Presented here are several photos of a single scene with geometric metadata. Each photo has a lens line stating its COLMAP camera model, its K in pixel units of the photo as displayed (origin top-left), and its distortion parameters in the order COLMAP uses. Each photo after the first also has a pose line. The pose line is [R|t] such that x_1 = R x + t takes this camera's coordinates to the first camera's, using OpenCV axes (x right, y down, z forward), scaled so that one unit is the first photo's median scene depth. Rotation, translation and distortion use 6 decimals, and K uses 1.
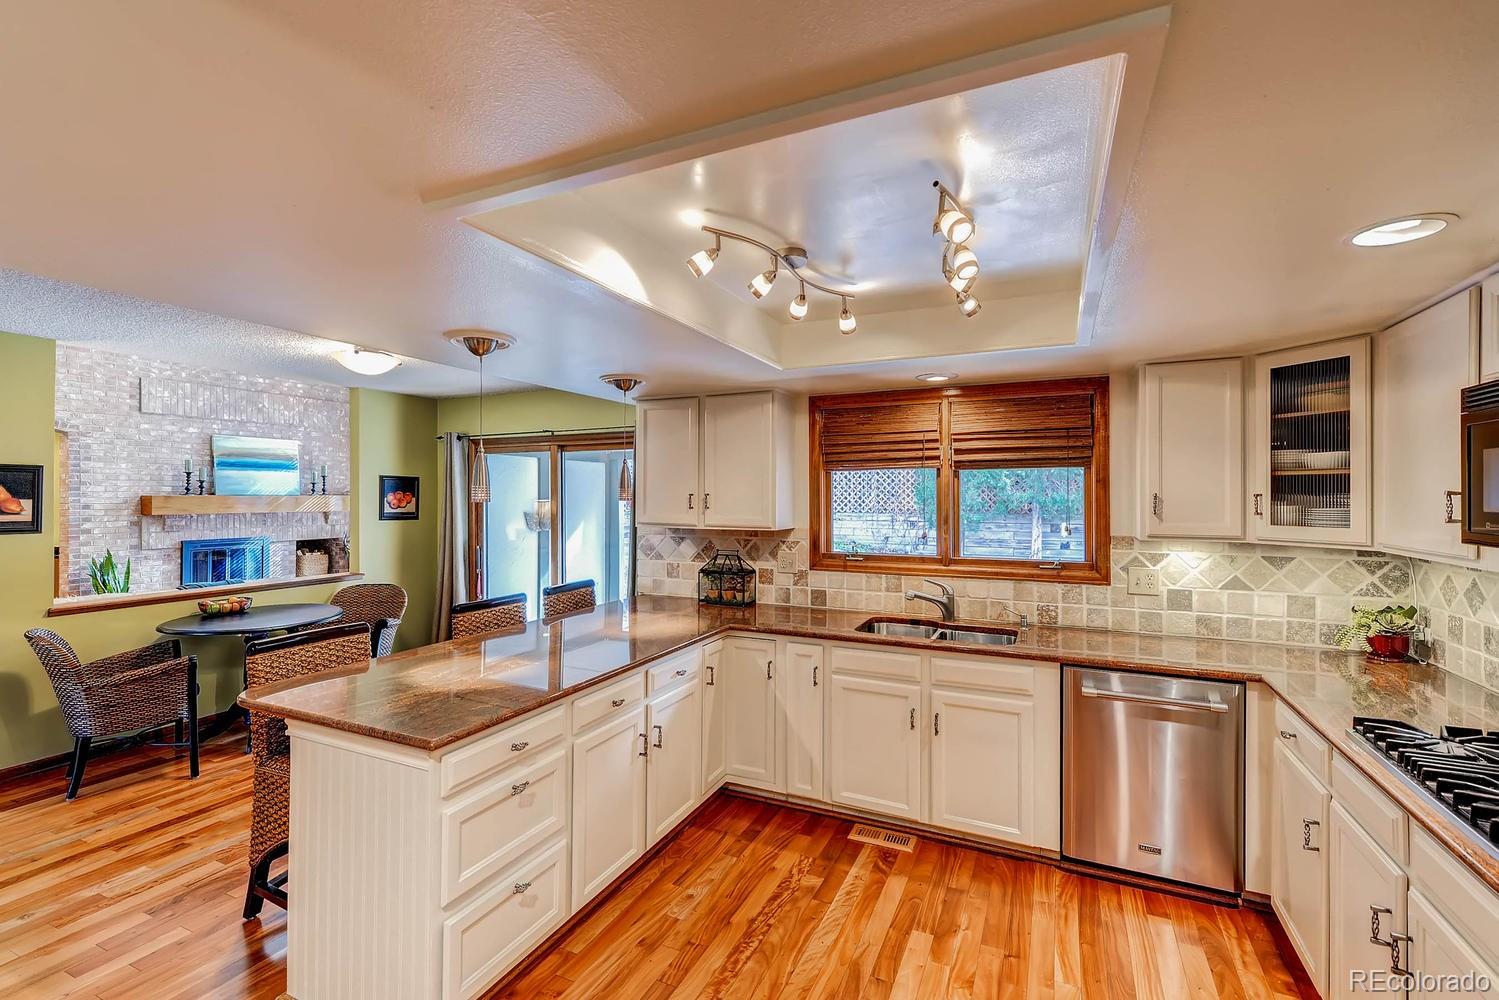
lens RADIAL K [[653.4, 0, 743.8], [0, 653.4, 498.1], [0, 0, 1]] dist [0.016658, -0.002844]
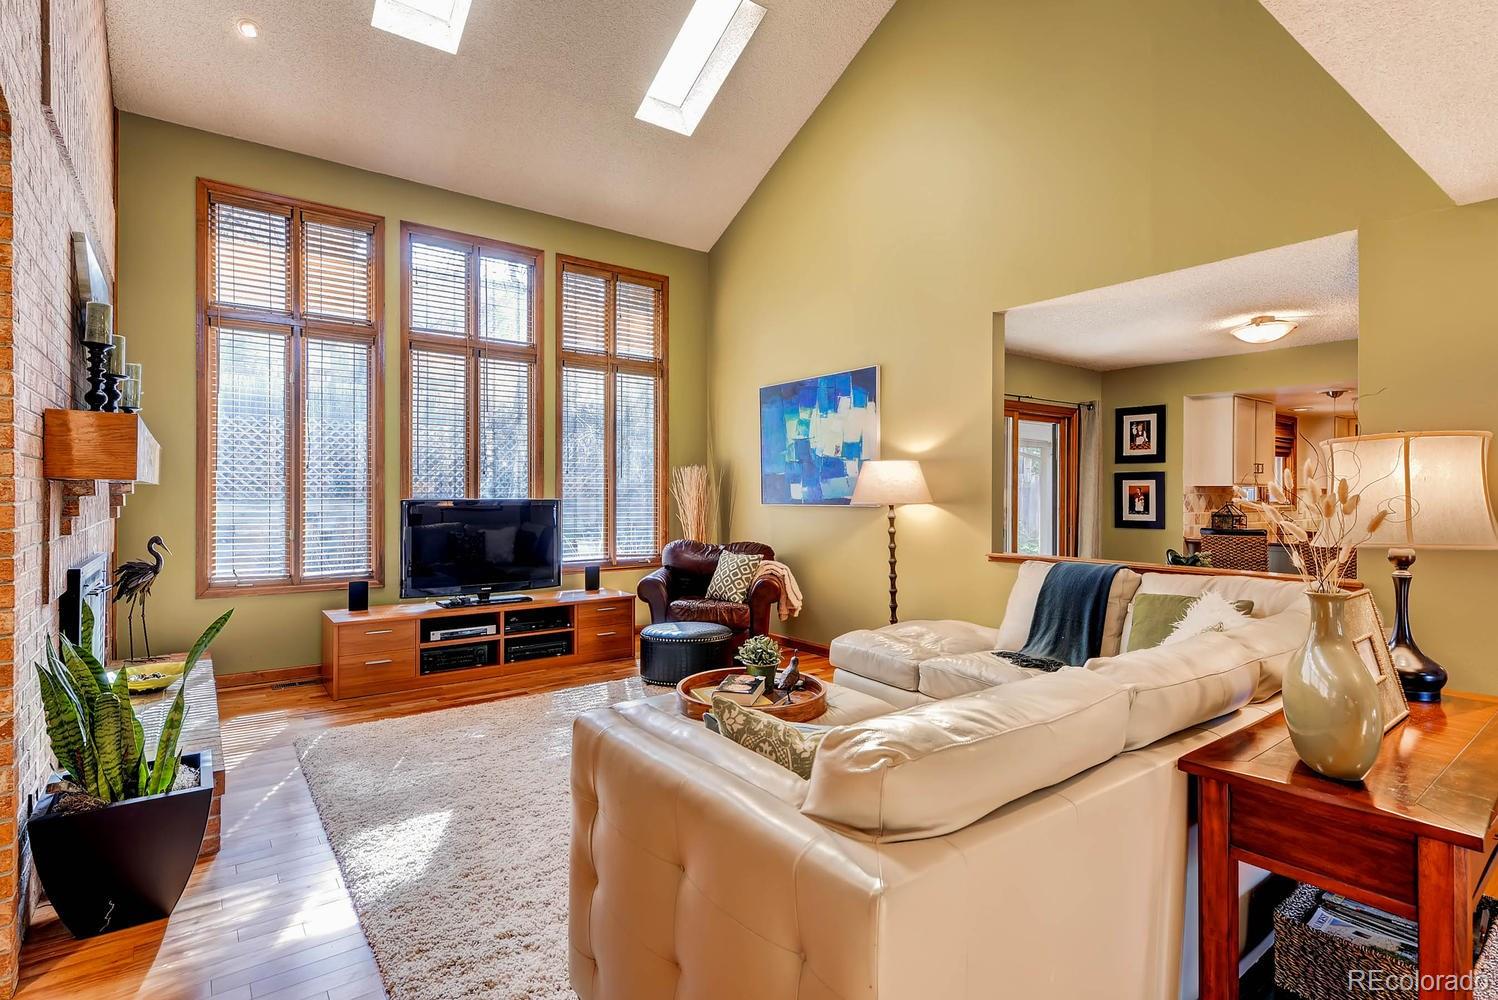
lens RADIAL K [[735.3, 0, 755.4], [0, 735.3, 495.1], [0, 0, 1]] dist [0.012961, 0.000312]
pose [[0.455679, -0.001129, 0.890144, -2.293781], [-0.002306, 0.999994, 0.002448, 0.069779], [-0.890141, -0.003168, 0.455674, 1.338816]]
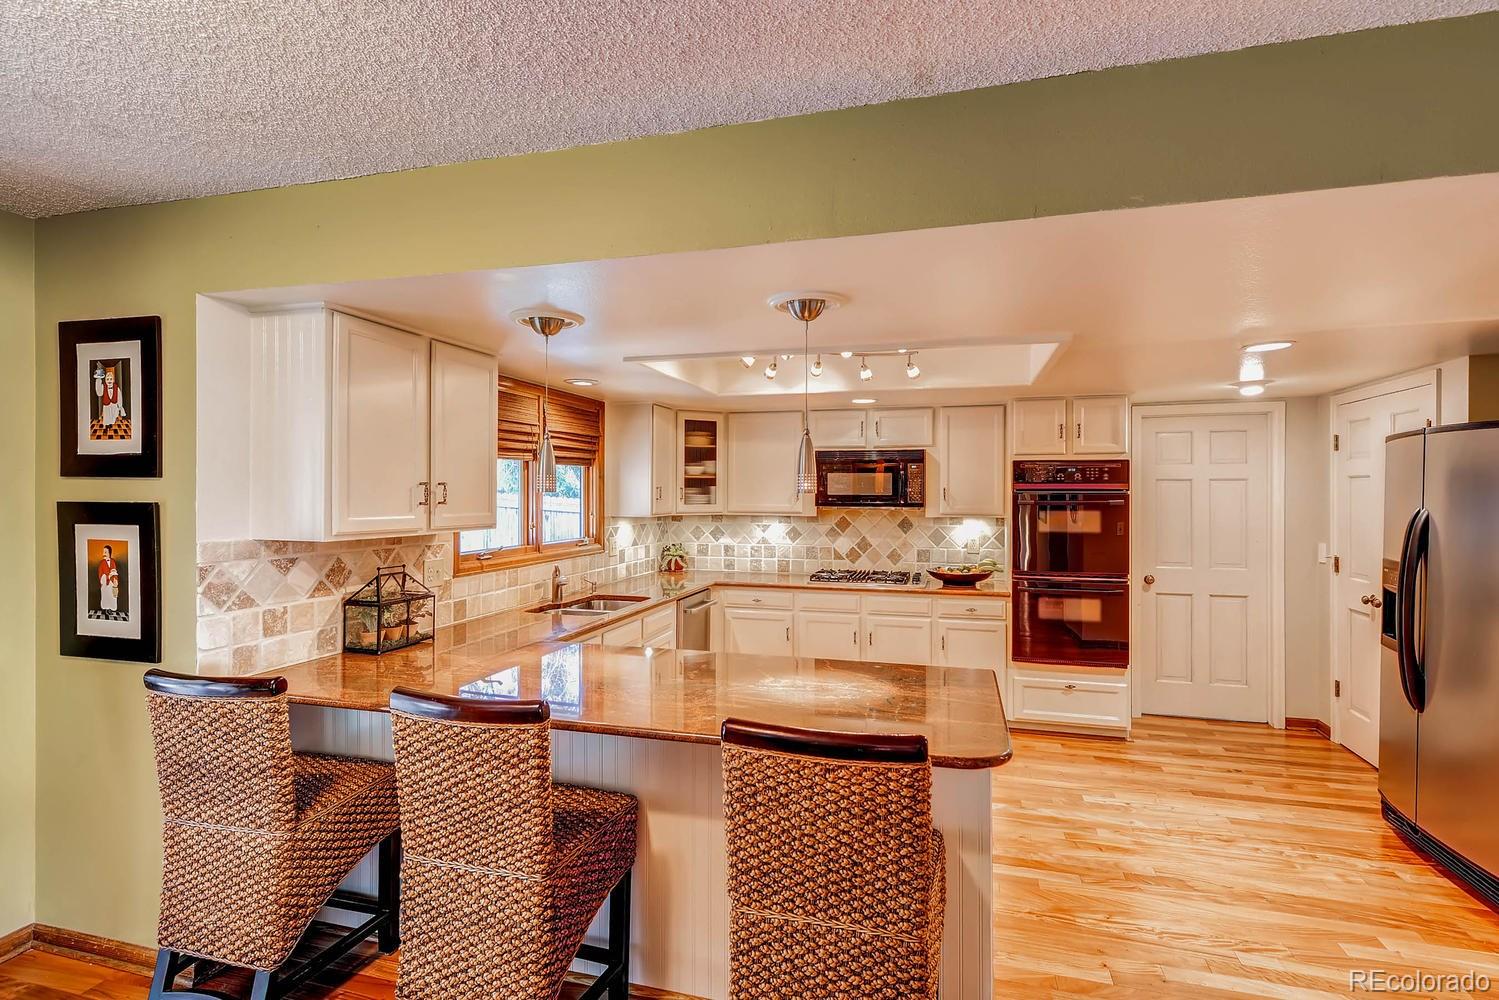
lens RADIAL K [[735.8, 0, 740.7], [0, 735.8, 498.8], [0, 0, 1]] dist [0.012961, 0.000312]
pose [[-0.151232, -0.009175, 0.988456, -0.920905], [0.000407, 0.999956, 0.009344, 0.003934], [-0.988498, 0.001816, -0.151222, 0.850660]]
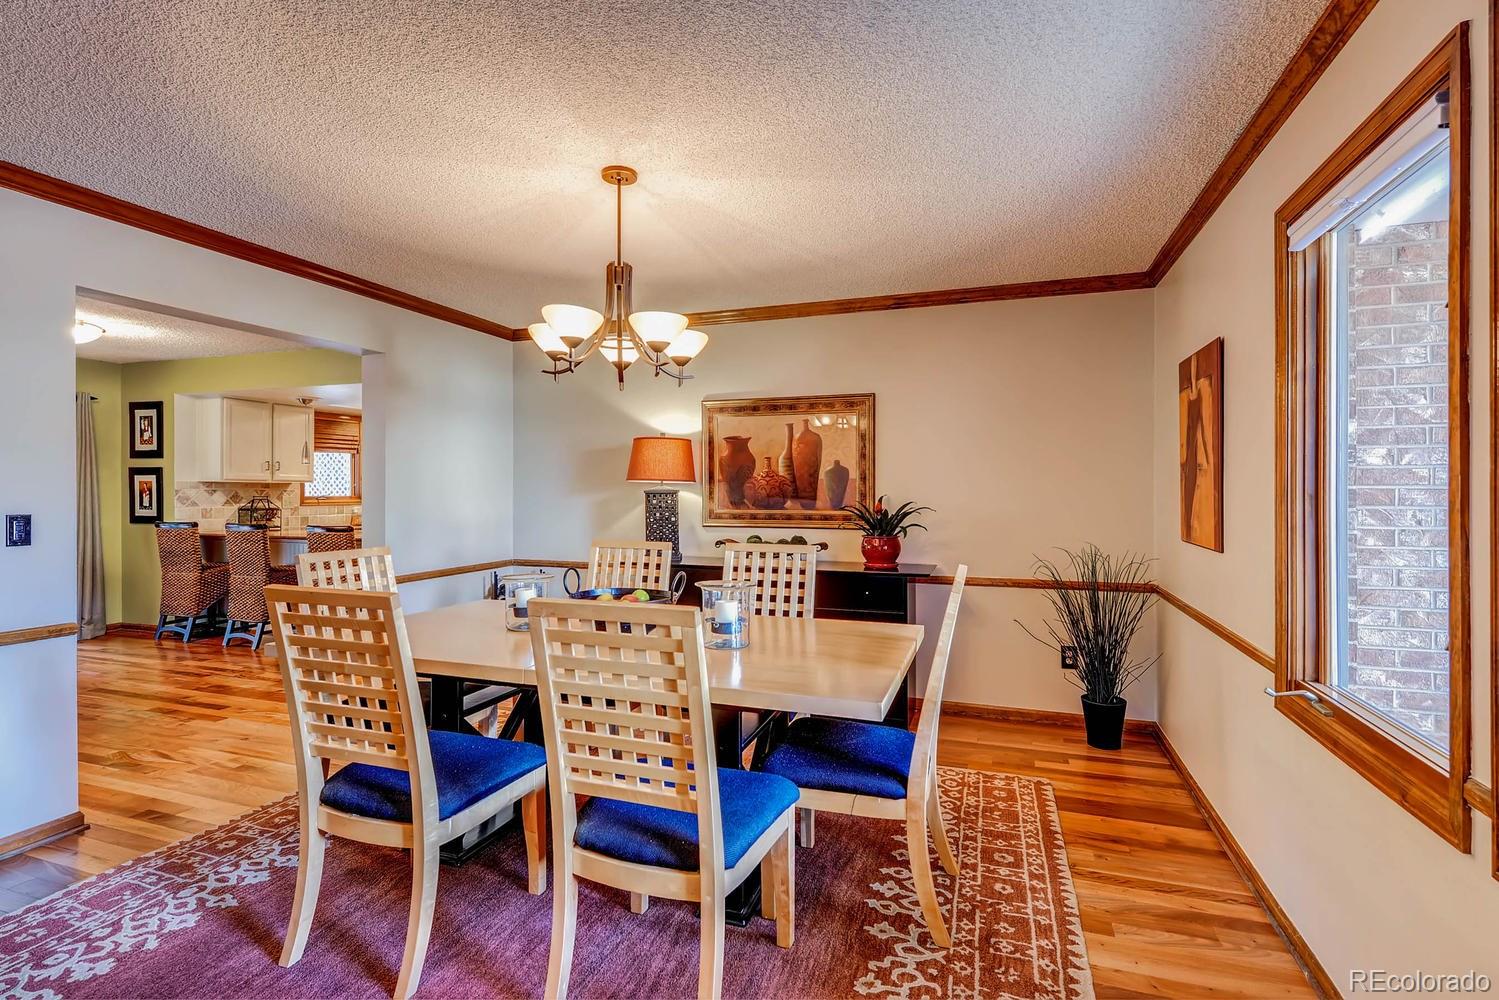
lens RADIAL K [[735.8, 0, 752.1], [0, 735.8, 498.8], [0, 0, 1]] dist [0.012961, 0.000312]
pose [[-0.100156, -0.010930, 0.994912, -2.207185], [-0.000144, 0.999940, 0.010971, 0.072909], [-0.994972, 0.000956, -0.100151, -0.033937]]
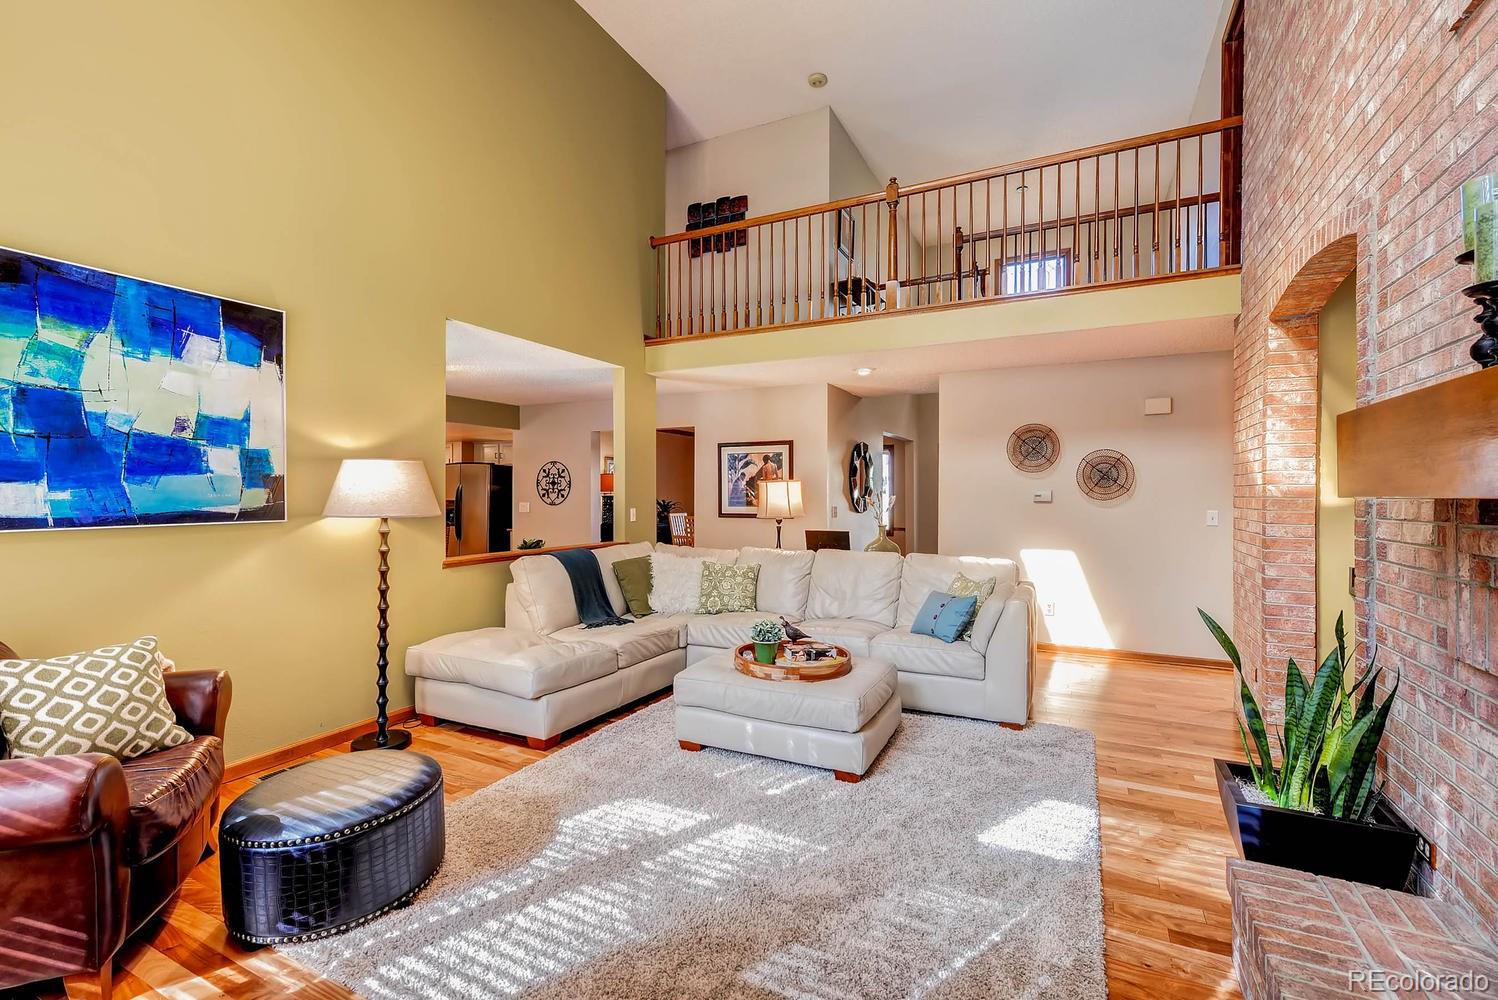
lens RADIAL K [[653.0, 0, 753.8], [0, 653.0, 499.0], [0, 0, 1]] dist [0.016658, -0.002844]
pose [[-0.999696, -0.001435, 0.024634, -1.504446], [-0.001224, 0.999962, 0.008592, 0.056853], [-0.024645, 0.008559, -0.999660, 2.703492]]
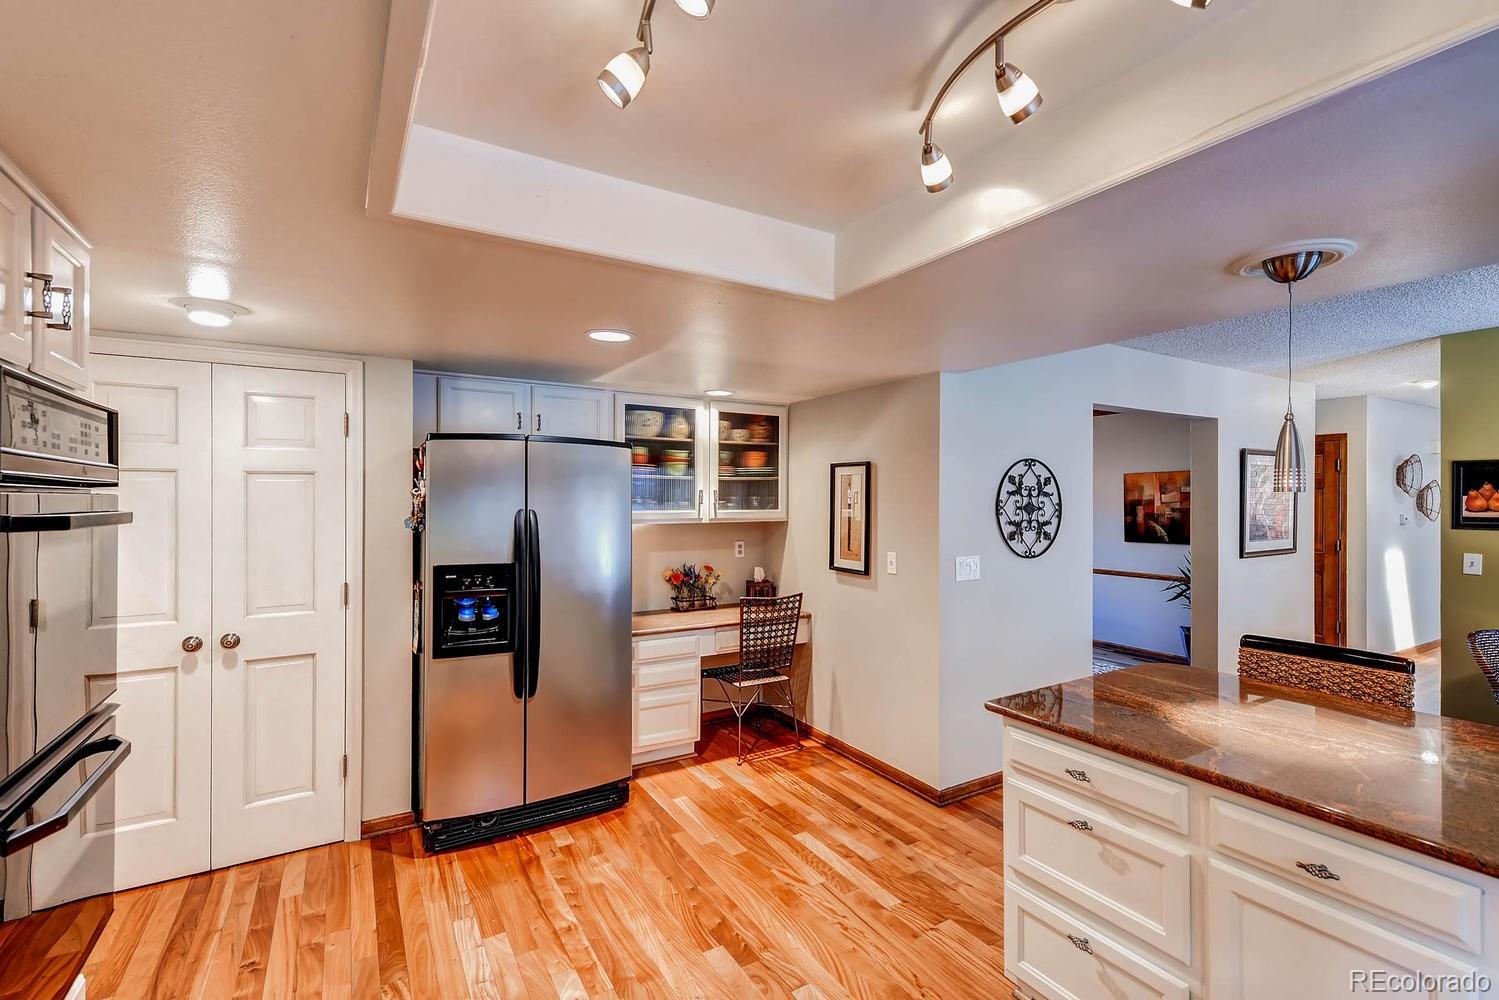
lens RADIAL K [[653.4, 0, 755.9], [0, 653.4, 503.7], [0, 0, 1]] dist [0.016658, -0.002844]
pose [[-0.559433, 0.004194, -0.828865, 0.343186], [-0.000124, 0.999987, 0.005144, 0.009968], [0.828875, 0.002981, -0.559425, 0.638952]]
